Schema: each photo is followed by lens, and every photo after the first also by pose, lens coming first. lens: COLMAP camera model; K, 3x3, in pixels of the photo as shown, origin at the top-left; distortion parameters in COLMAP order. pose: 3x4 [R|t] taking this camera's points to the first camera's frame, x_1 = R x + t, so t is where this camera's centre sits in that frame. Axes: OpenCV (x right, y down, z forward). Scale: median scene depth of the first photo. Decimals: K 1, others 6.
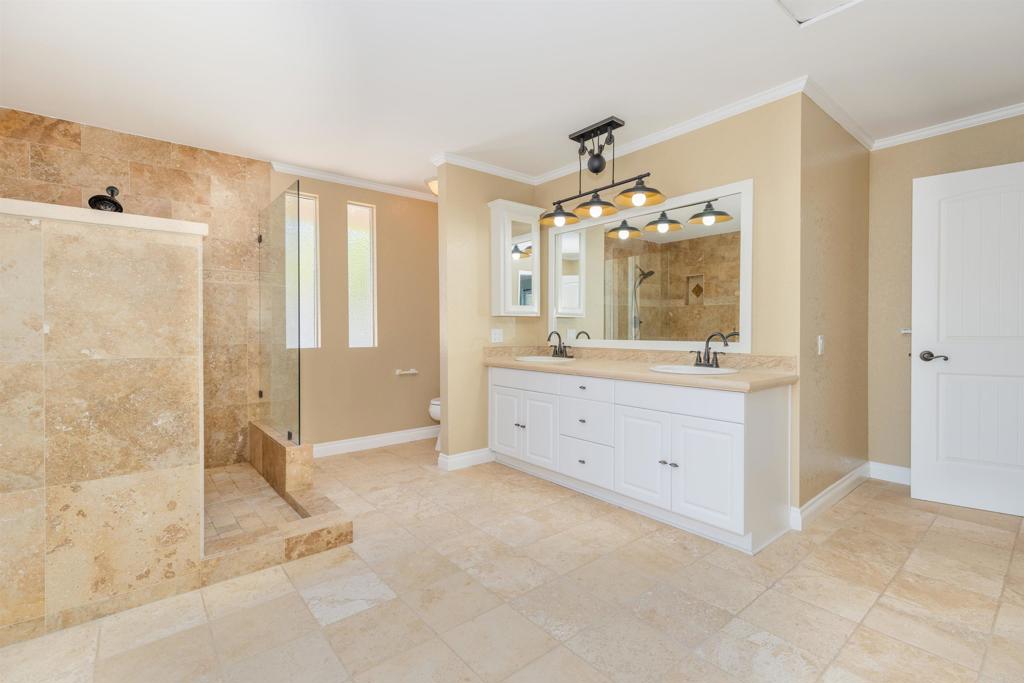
lens RADIAL K [[465.6, 0, 506.3], [0, 465.6, 333.1], [0, 0, 1]] dist [0.001316, 0.000336]
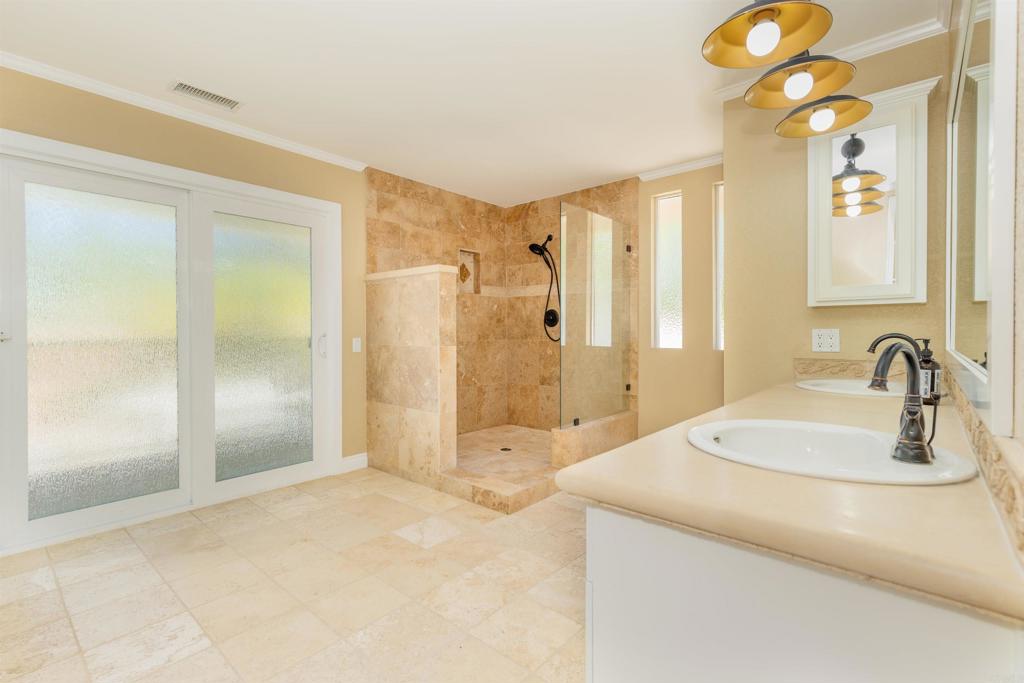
lens RADIAL K [[465.6, 0, 506.3], [0, 465.6, 333.1], [0, 0, 1]] dist [0.001316, 0.000336]
pose [[0.163648, 0.006725, -0.986496, 0.858518], [-0.005167, 0.999969, 0.005959, -0.007981], [0.986505, 0.004122, 0.163677, 0.859233]]
